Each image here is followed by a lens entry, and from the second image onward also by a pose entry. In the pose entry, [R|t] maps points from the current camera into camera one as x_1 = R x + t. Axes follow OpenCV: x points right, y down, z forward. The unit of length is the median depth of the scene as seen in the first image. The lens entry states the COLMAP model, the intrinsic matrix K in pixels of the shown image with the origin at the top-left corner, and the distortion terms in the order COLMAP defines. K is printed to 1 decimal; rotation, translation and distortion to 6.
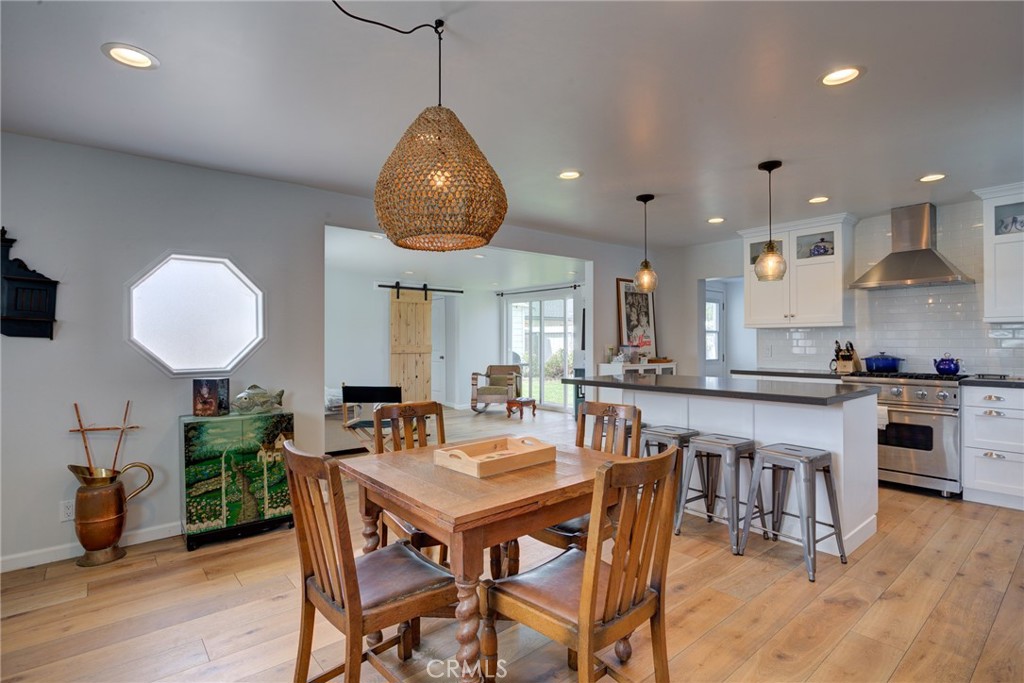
lens RADIAL K [[506.9, 0, 501.7], [0, 506.9, 334.7], [0, 0, 1]] dist [-0.017058, 0.006755]
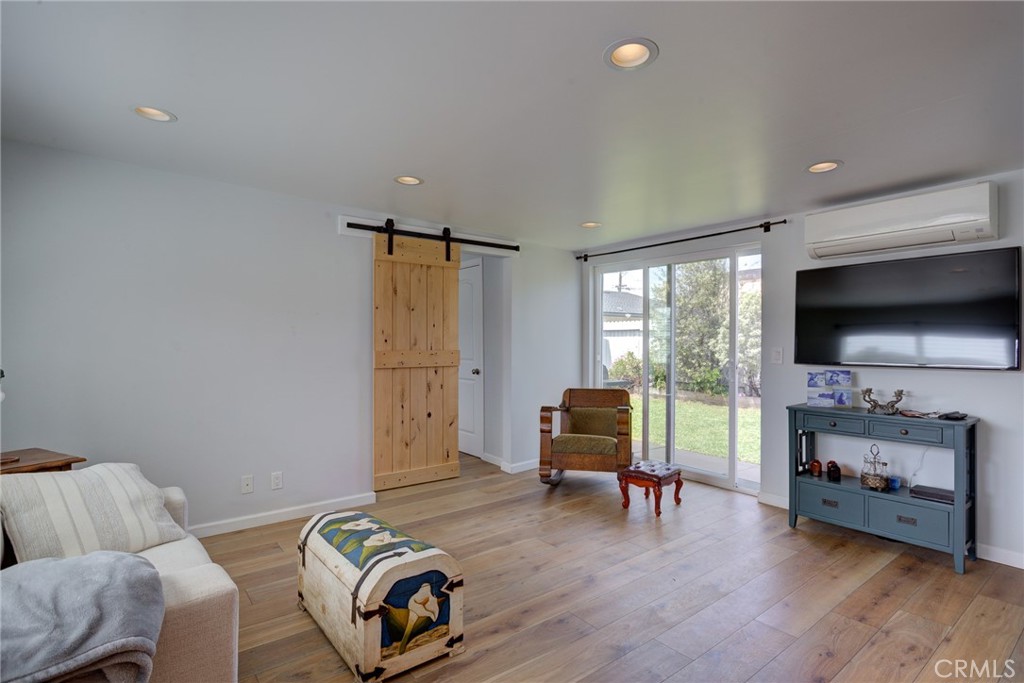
lens RADIAL K [[506.9, 0, 502.5], [0, 506.9, 338.0], [0, 0, 1]] dist [-0.017058, 0.006755]
pose [[0.999990, -0.001418, -0.004275, -0.096696], [0.001435, 0.999991, 0.003922, 0.005808], [0.004270, -0.003928, 0.999983, 0.519977]]
